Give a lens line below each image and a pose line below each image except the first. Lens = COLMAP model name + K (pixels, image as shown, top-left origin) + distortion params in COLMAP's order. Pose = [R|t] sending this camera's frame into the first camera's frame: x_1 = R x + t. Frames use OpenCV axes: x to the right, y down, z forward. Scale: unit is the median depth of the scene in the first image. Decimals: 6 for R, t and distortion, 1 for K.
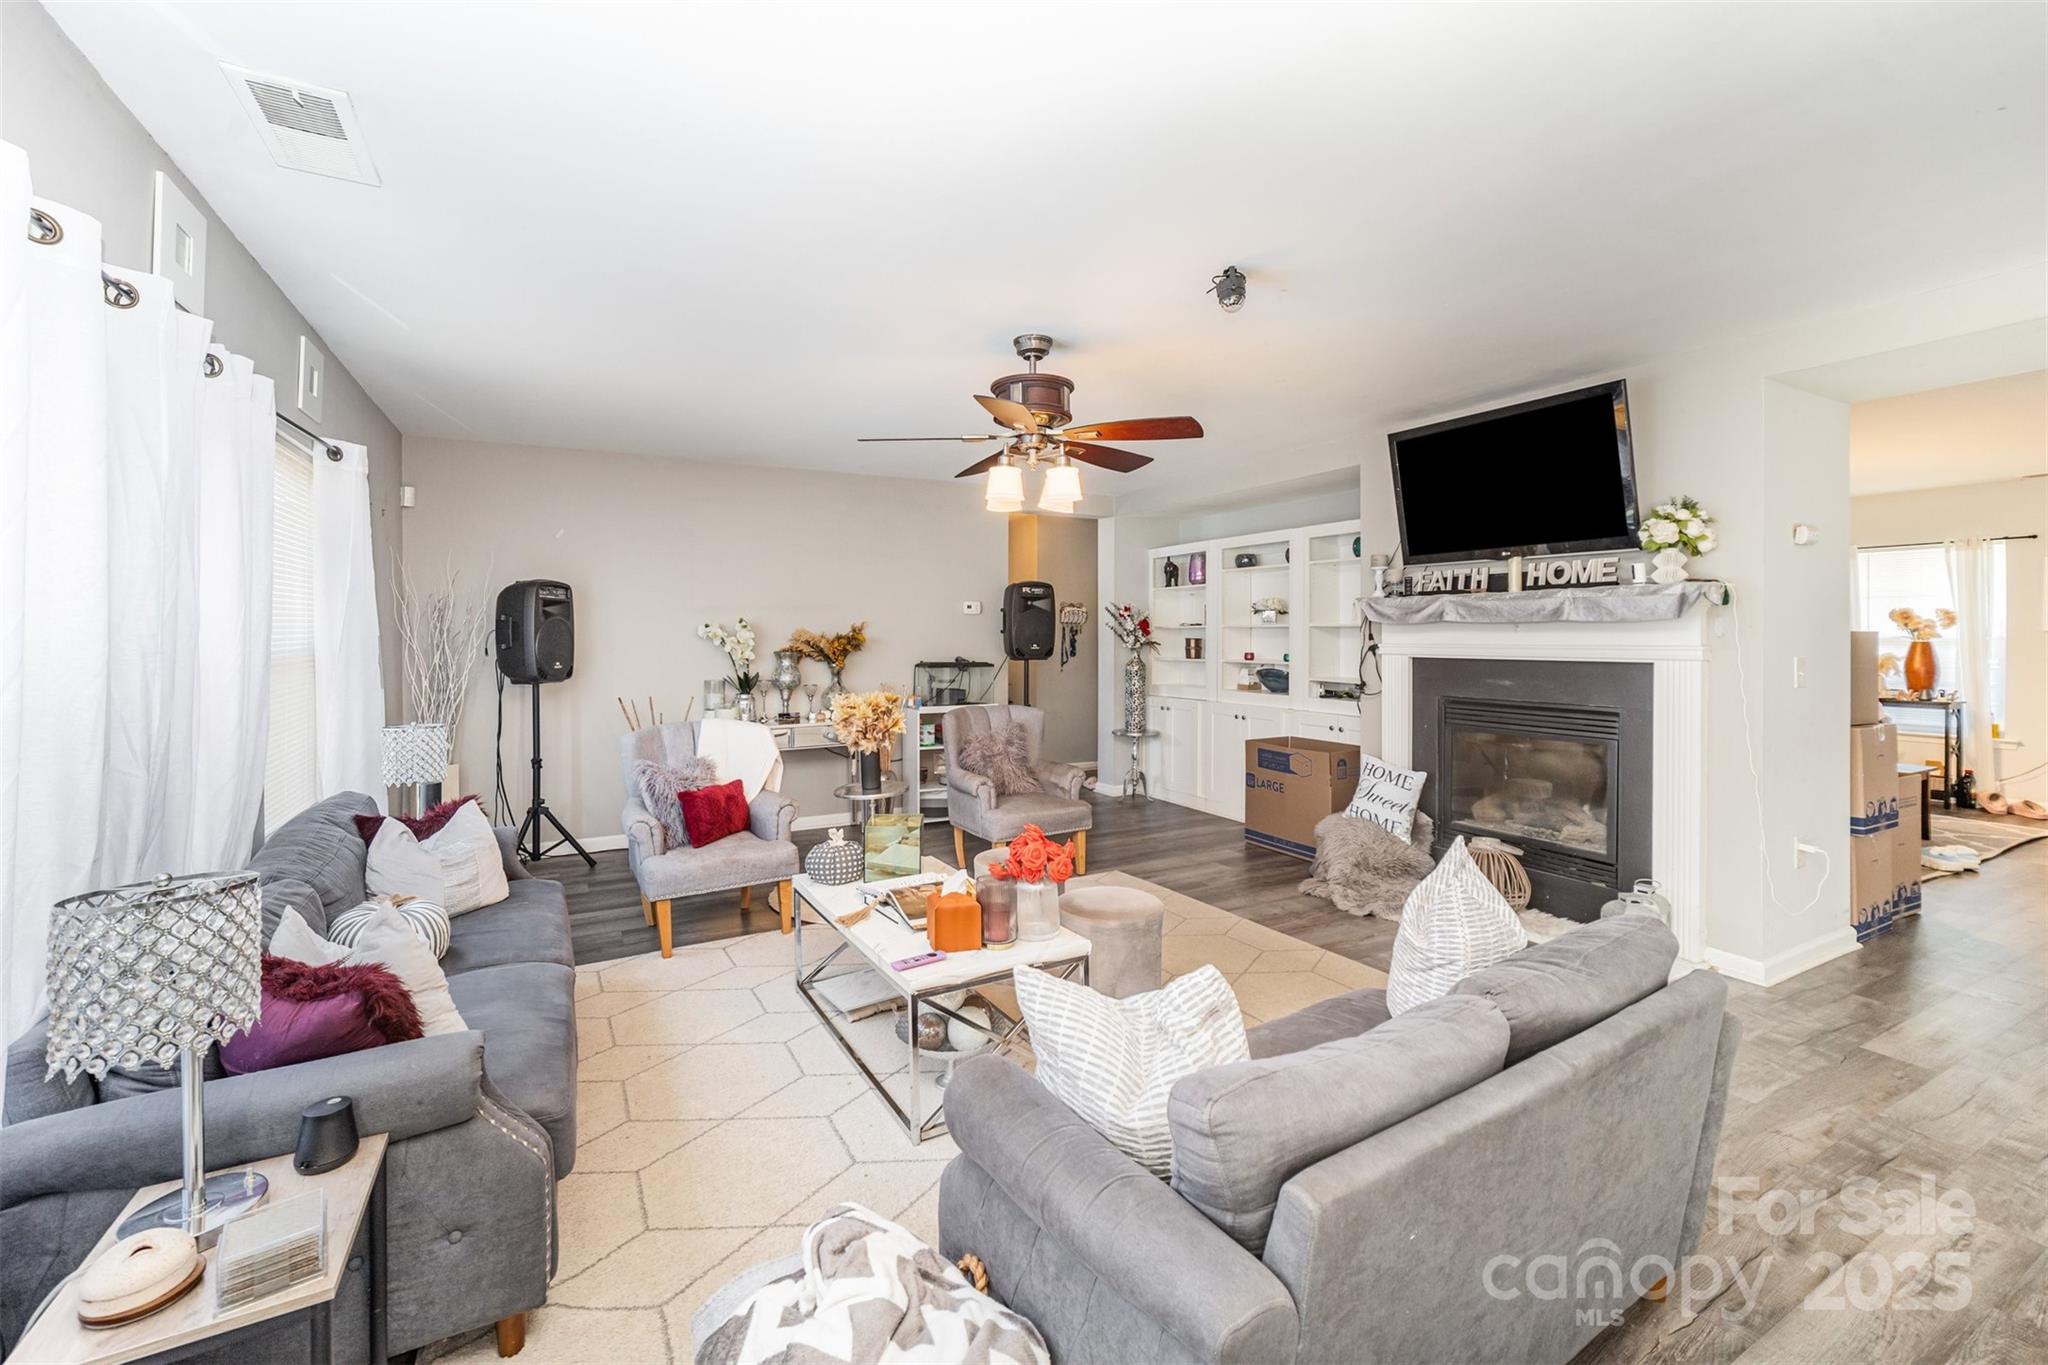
lens RADIAL K [[883.7, 0, 1024.6], [0, 883.7, 648.7], [0, 0, 1]] dist [-0.009138, 0.000801]
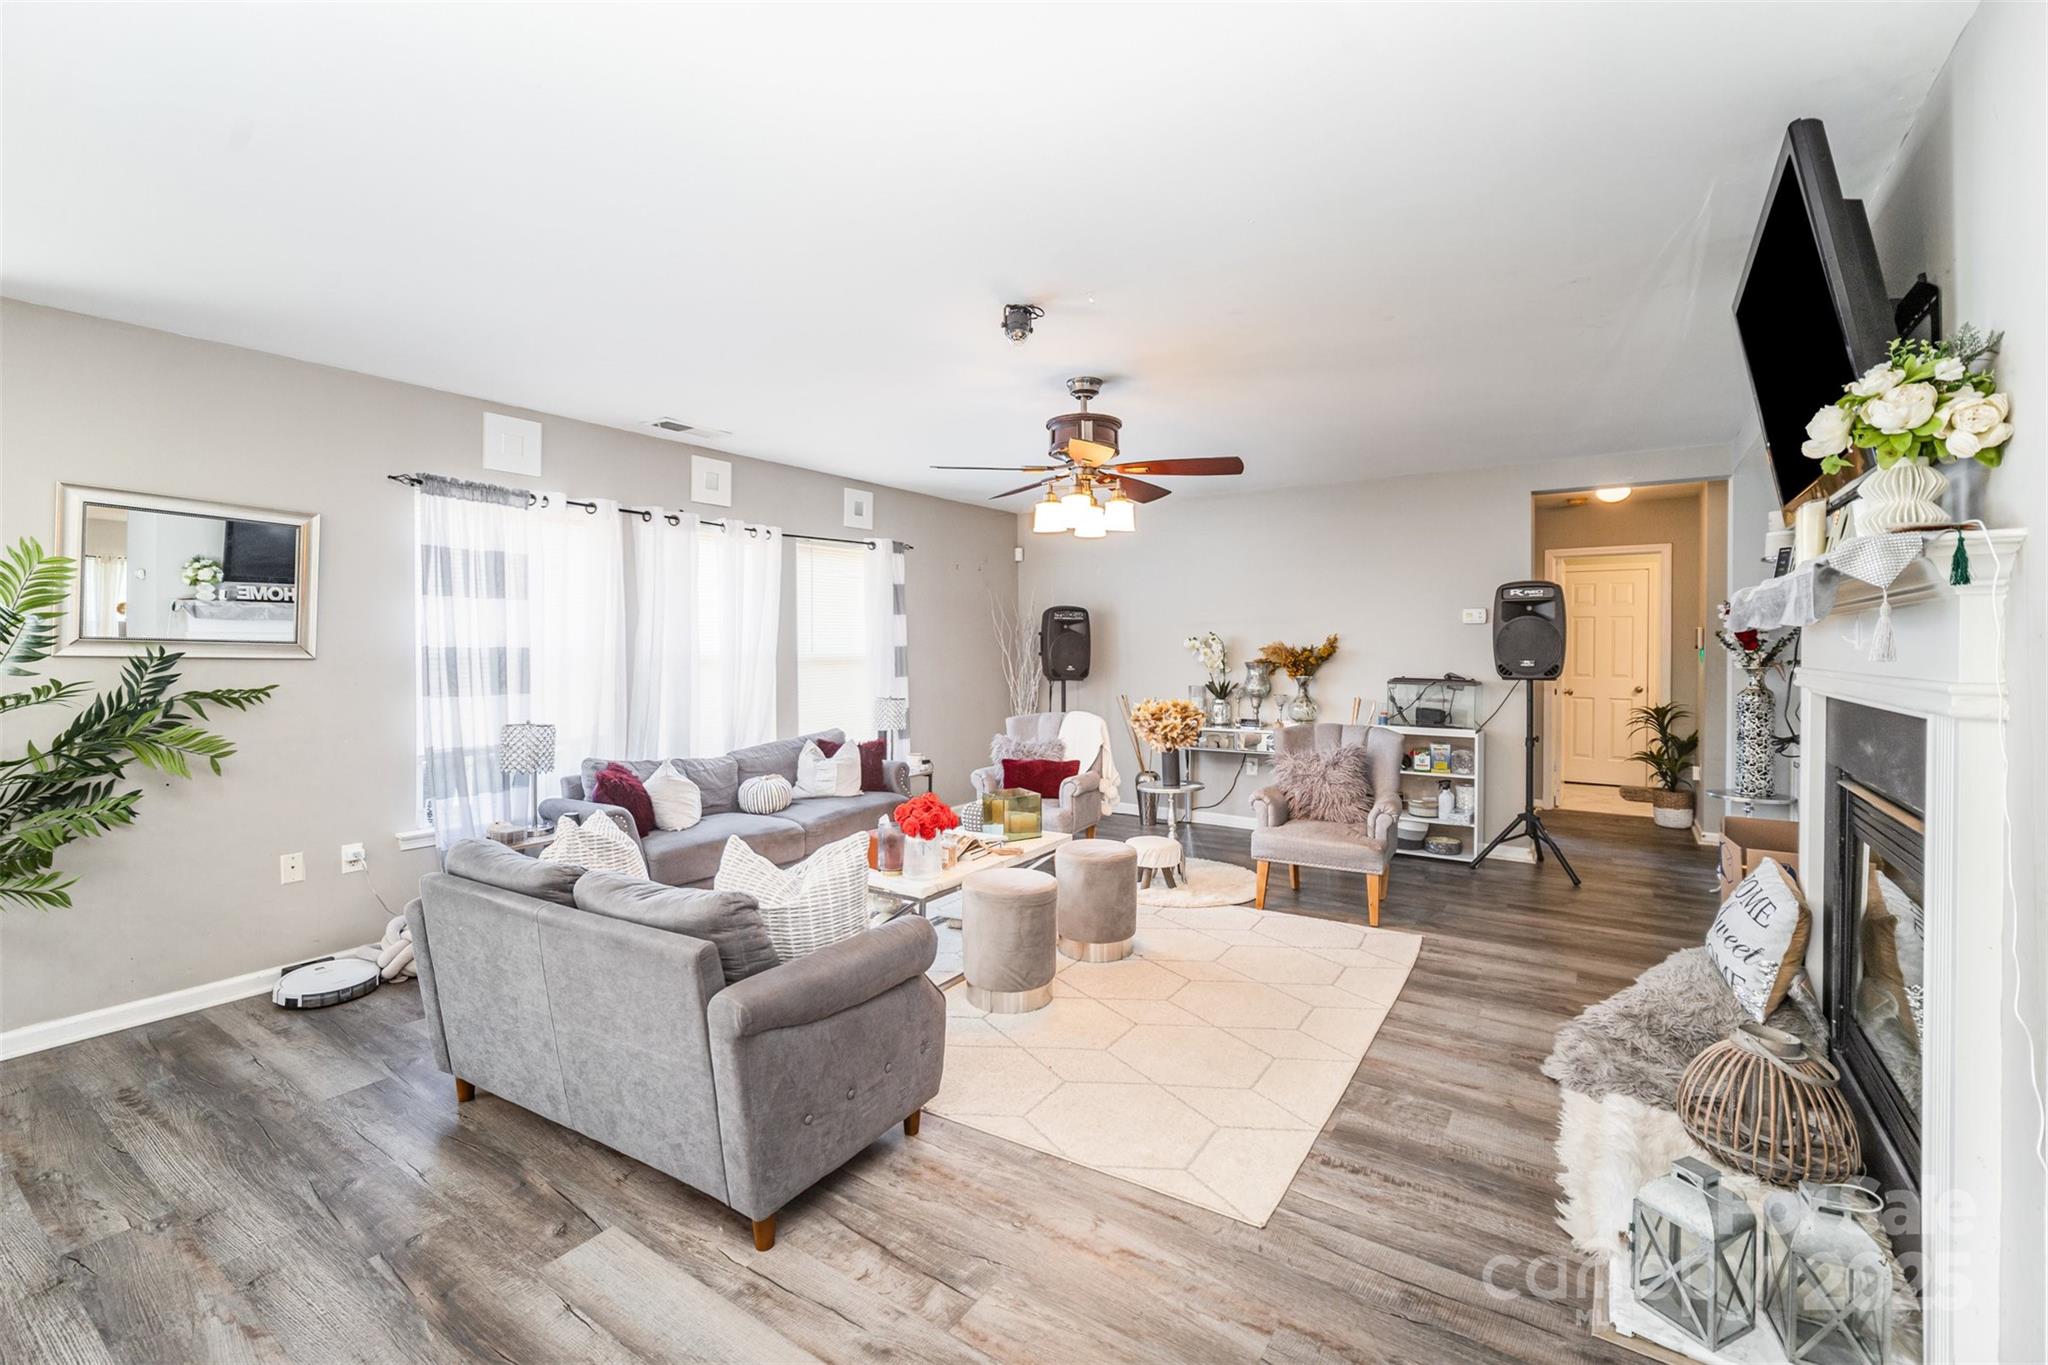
lens RADIAL K [[883.7, 0, 1024.6], [0, 883.7, 648.7], [0, 0, 1]] dist [-0.009138, 0.000801]
pose [[0.466408, 0.003706, -0.884562, 0.556490], [-0.018616, 0.999811, -0.005628, -0.002518], [0.884374, 0.019092, 0.466389, 0.246090]]
